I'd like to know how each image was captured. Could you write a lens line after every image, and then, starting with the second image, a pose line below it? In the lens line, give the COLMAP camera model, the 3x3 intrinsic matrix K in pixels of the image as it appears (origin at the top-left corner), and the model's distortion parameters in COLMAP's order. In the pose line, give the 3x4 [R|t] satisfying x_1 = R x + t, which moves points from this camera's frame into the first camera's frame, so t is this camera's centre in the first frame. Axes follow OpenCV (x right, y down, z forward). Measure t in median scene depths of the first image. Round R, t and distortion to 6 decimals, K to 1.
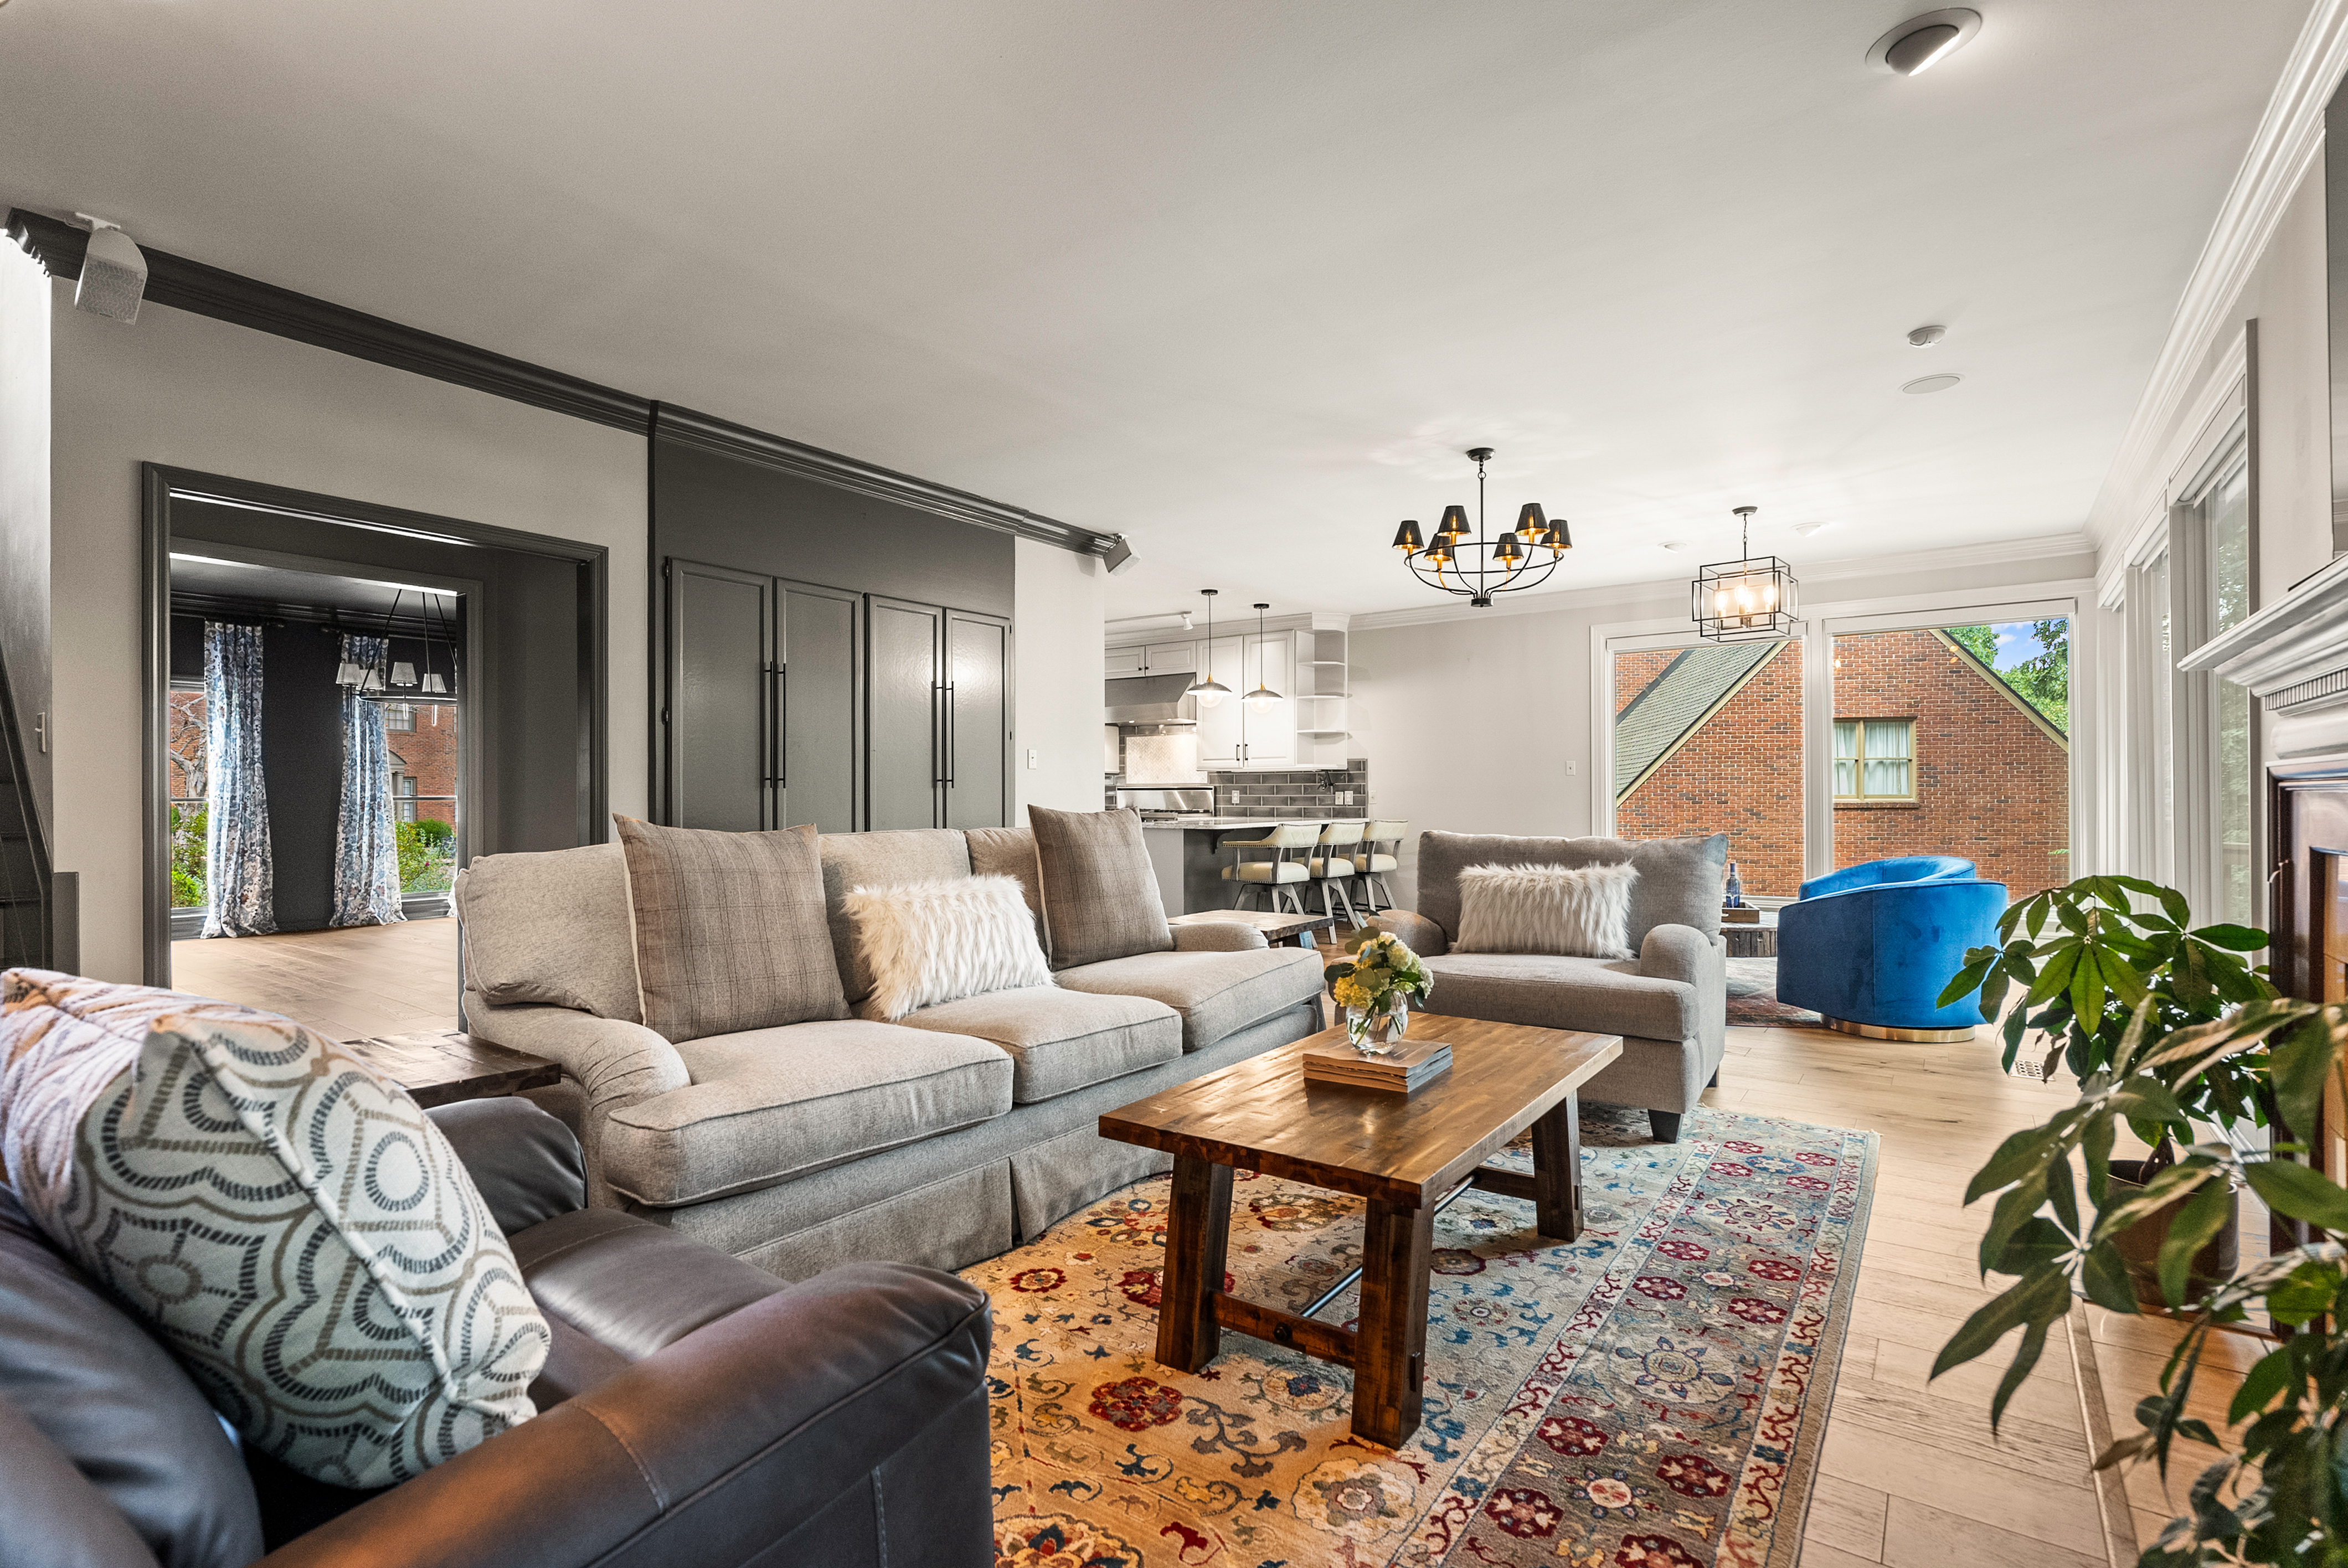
lens RADIAL K [[1072.8, 0, 1180.1], [0, 1072.8, 783.6], [0, 0, 1]] dist [-0.009190, 0.001233]
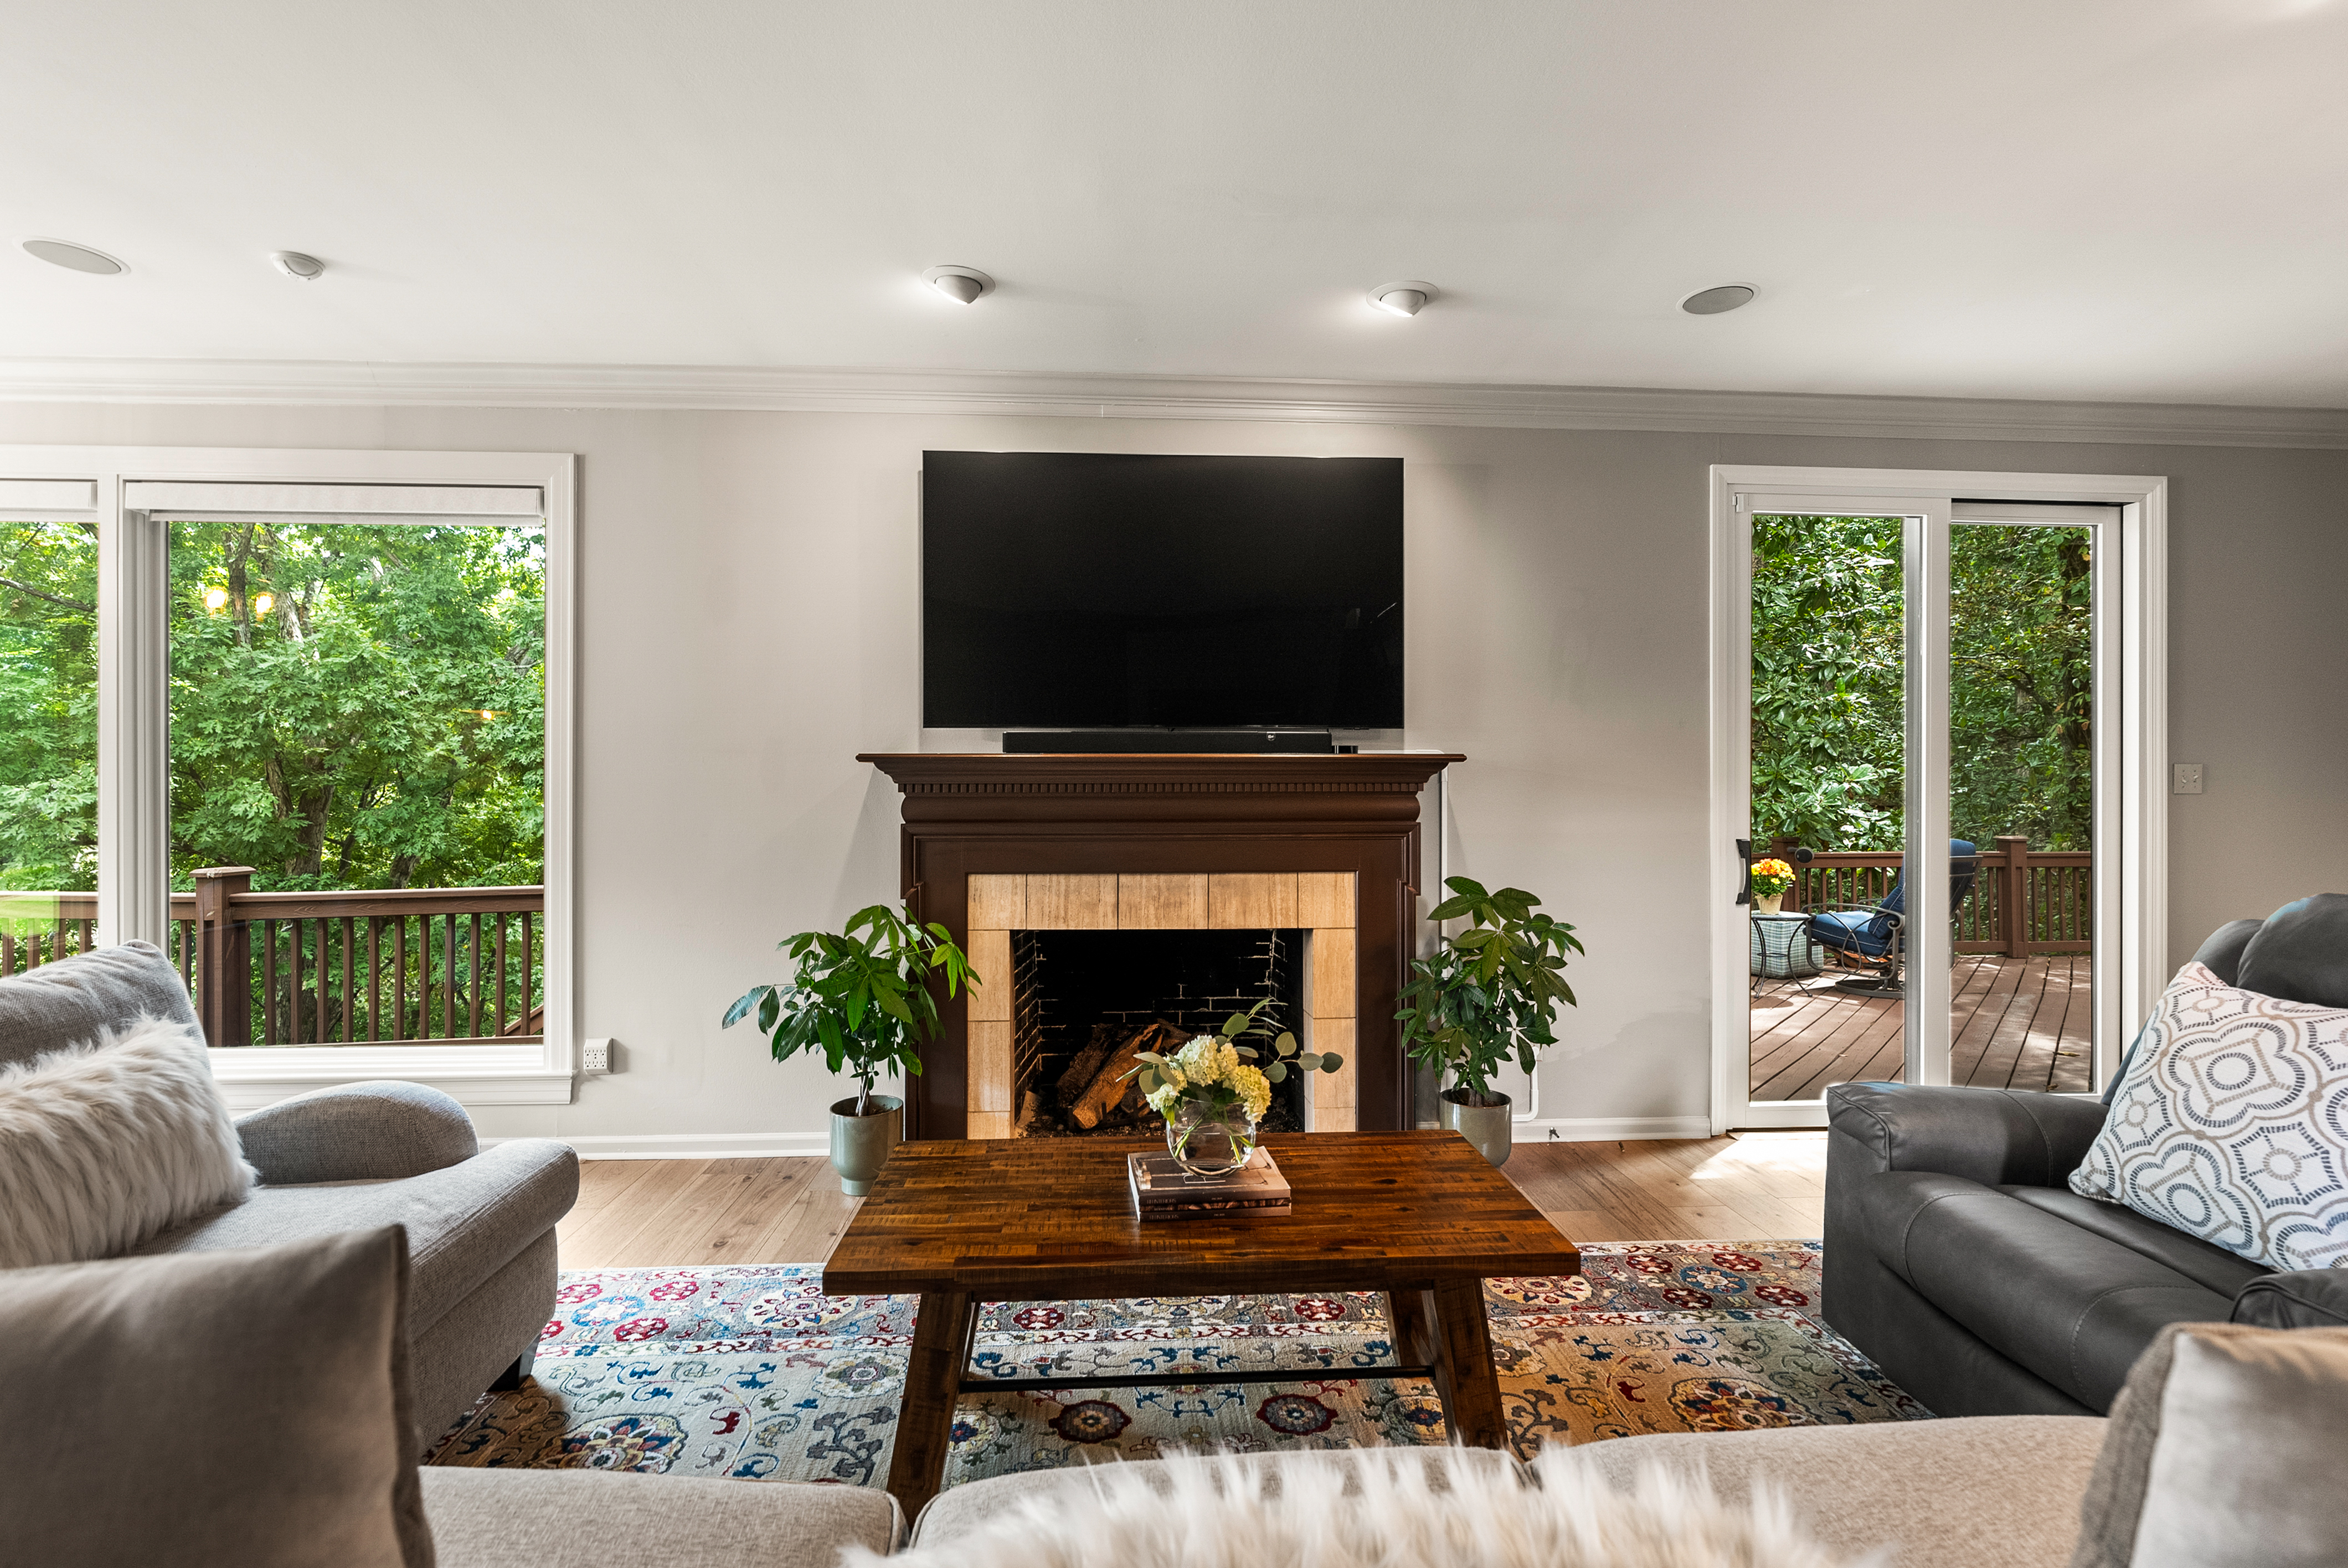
lens RADIAL K [[1072.8, 0, 1186.4], [0, 1072.8, 783.7], [0, 0, 1]] dist [-0.009190, 0.001233]
pose [[-0.631436, 0.001870, 0.775426, -0.114841], [-0.008291, 0.999924, -0.009163, -0.014147], [-0.775384, -0.012215, -0.631372, 0.373134]]
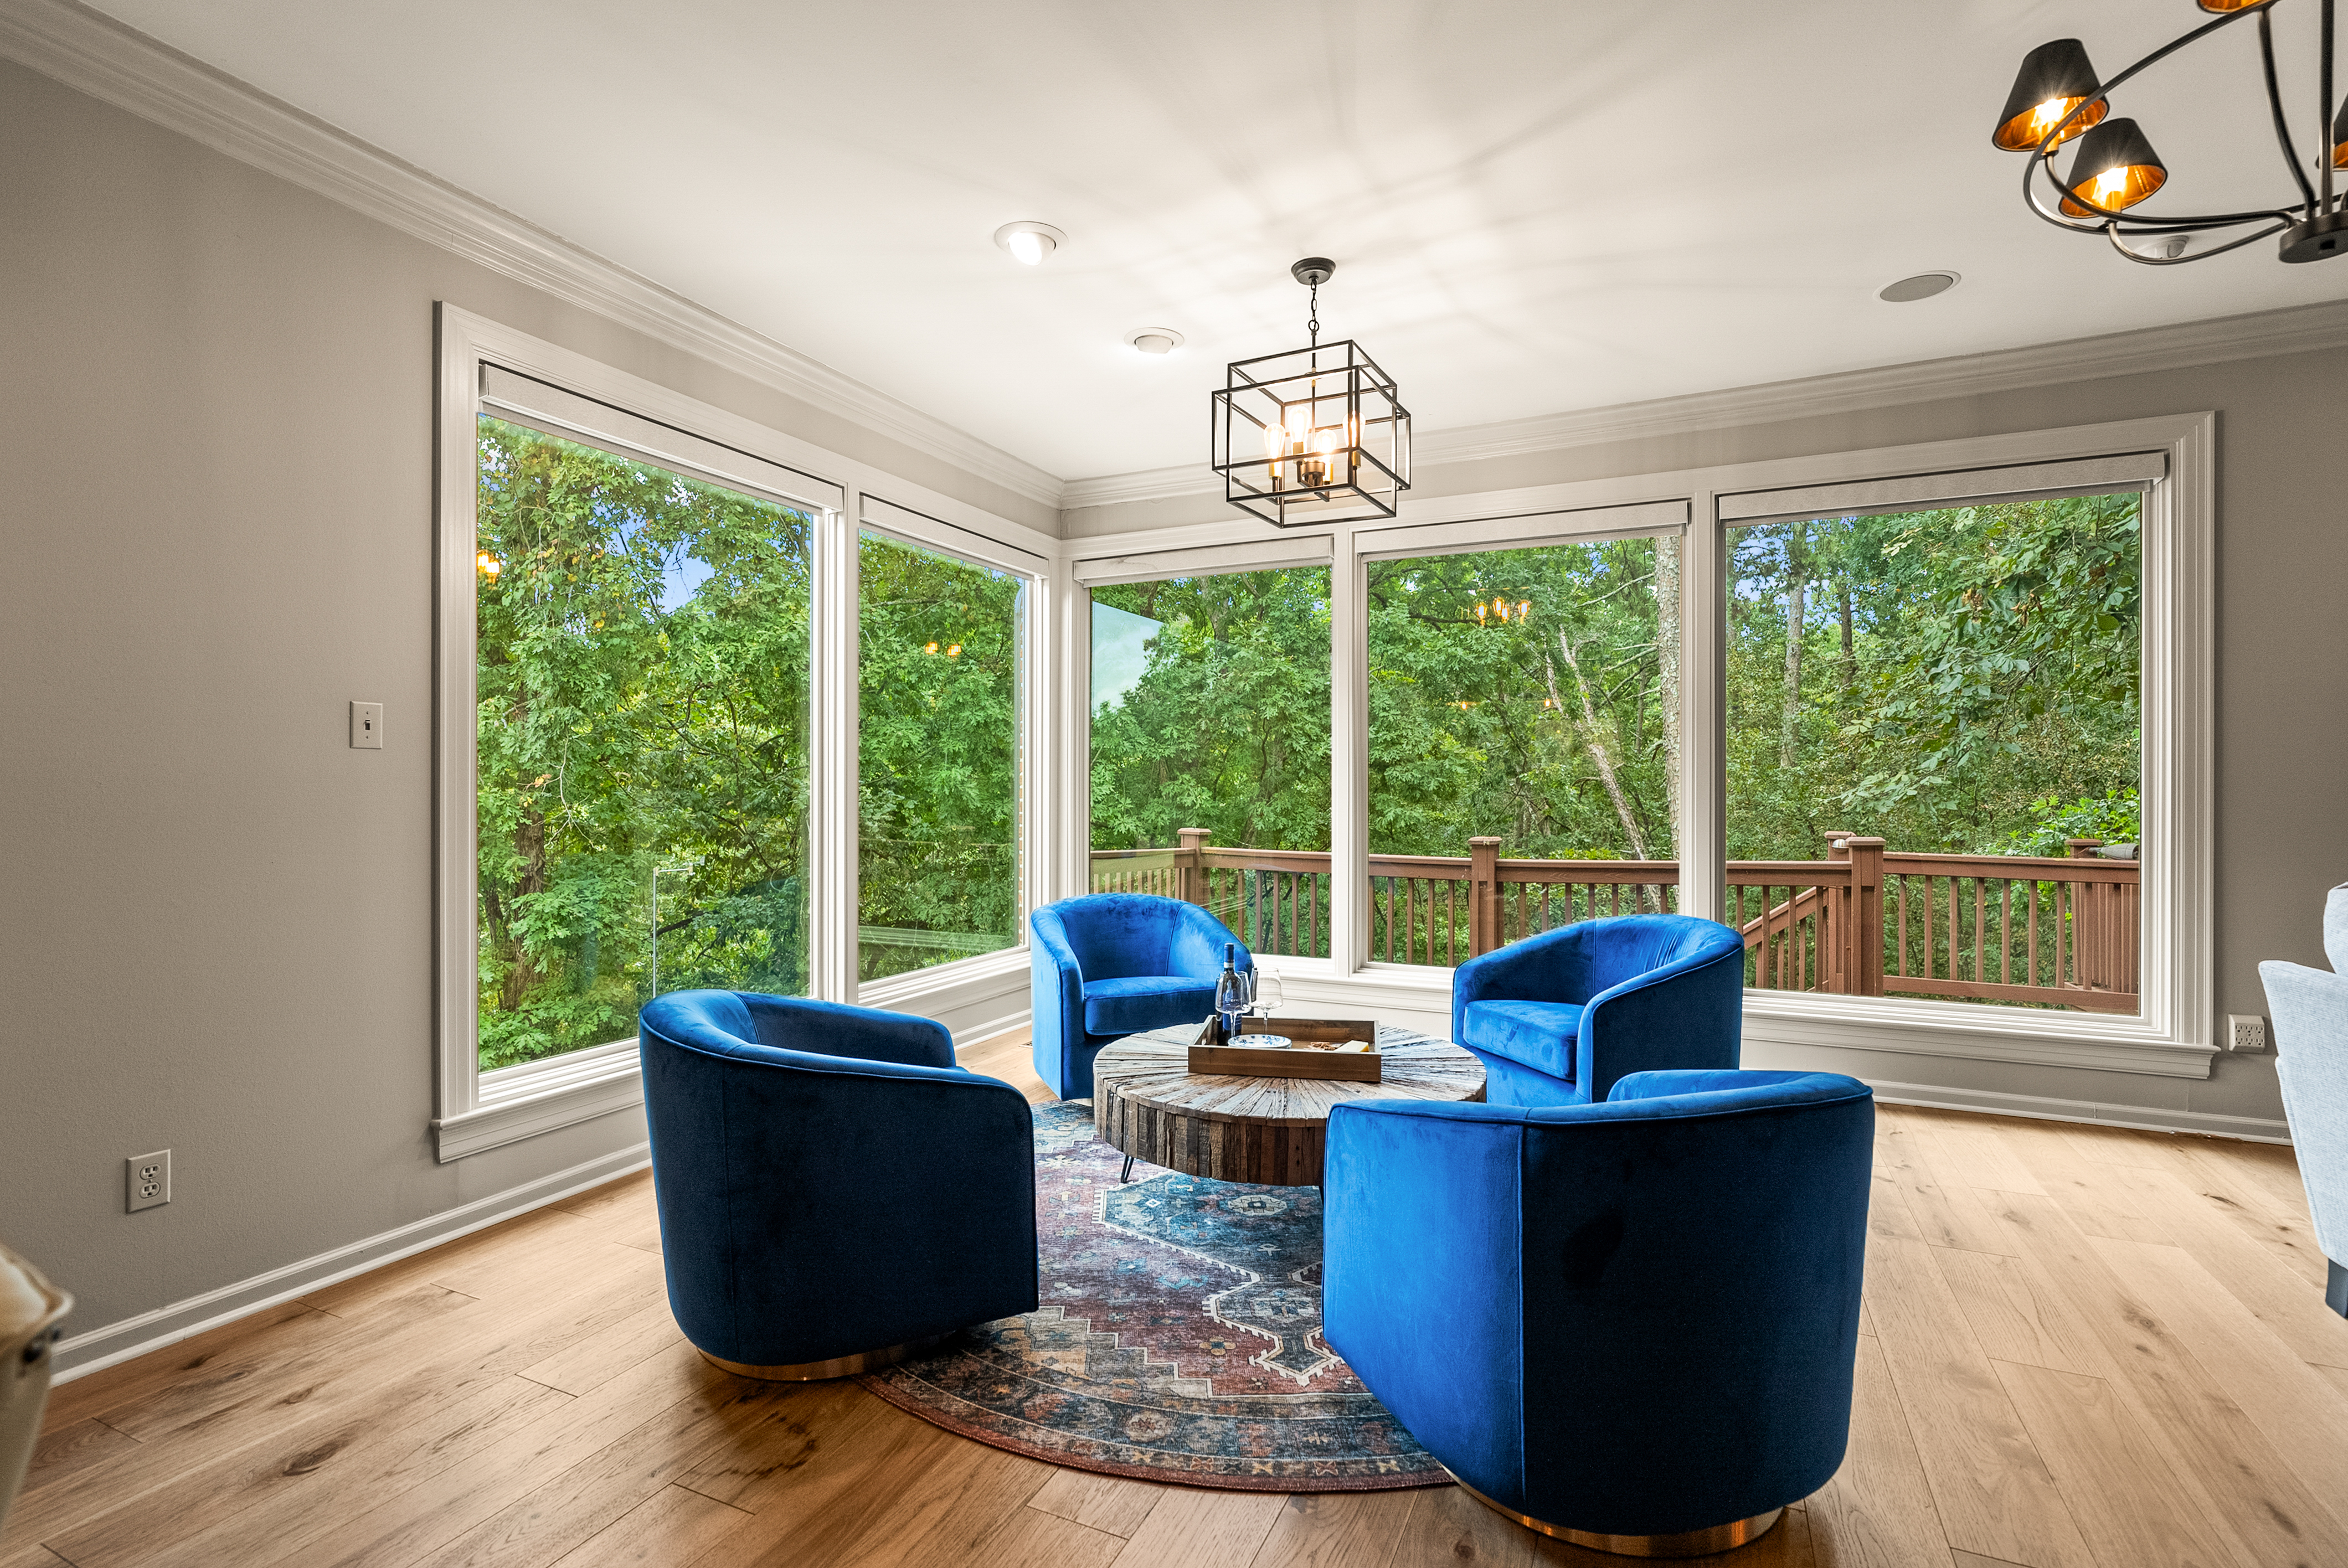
lens RADIAL K [[1072.8, 0, 1179.3], [0, 1072.8, 767.2], [0, 0, 1]] dist [-0.009190, 0.001233]
pose [[-0.176160, 0.020171, 0.984155, 0.020159], [-0.013628, 0.999644, -0.022928, 0.003865], [-0.984267, -0.017451, -0.175822, 0.722266]]
